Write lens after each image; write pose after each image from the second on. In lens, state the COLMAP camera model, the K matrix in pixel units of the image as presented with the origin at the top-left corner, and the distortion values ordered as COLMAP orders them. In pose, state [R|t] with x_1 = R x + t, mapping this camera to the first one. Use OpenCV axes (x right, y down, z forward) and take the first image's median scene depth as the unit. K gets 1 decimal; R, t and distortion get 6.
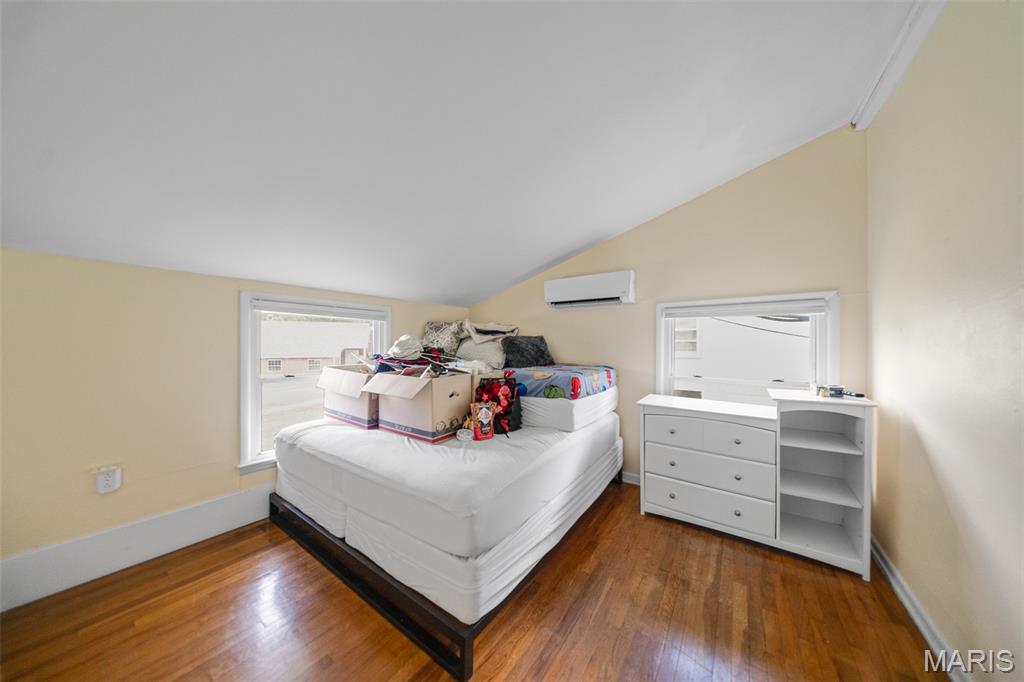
lens RADIAL K [[326.8, 0, 509.3], [0, 326.8, 344.5], [0, 0, 1]] dist [0.000297, -0.000128]
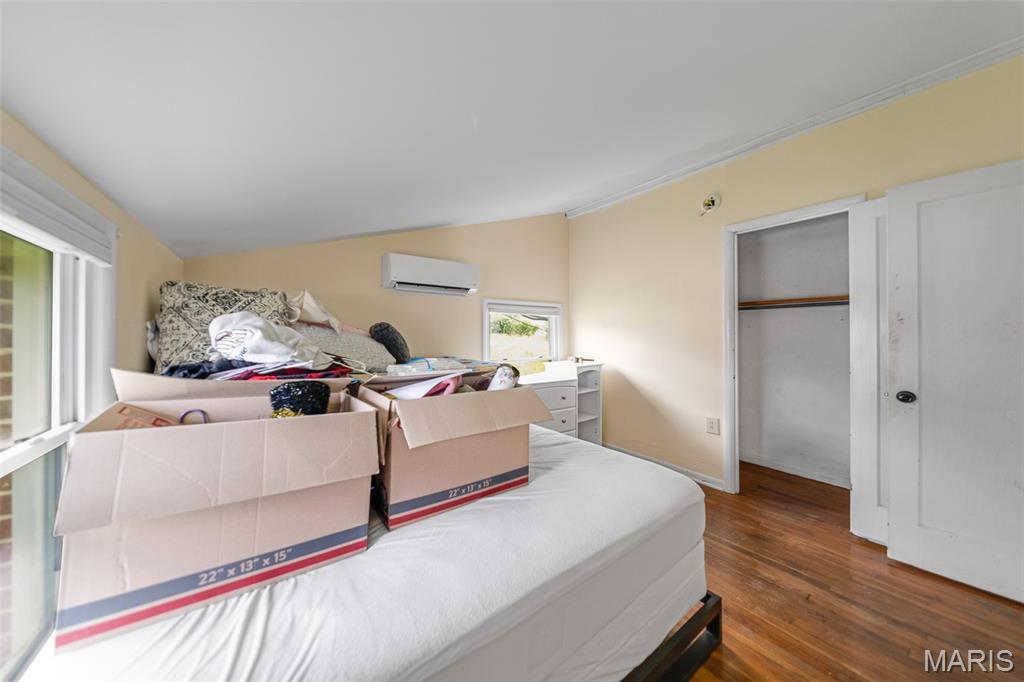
lens RADIAL K [[316.9, 0, 516.3], [0, 316.9, 324.1], [0, 0, 1]] dist [-0.005408, -0.000060]
pose [[0.327088, 0.026419, 0.944625, -0.702672], [-0.004494, 0.999641, -0.026401, -0.007567], [-0.944983, 0.004390, 0.327089, 0.646205]]
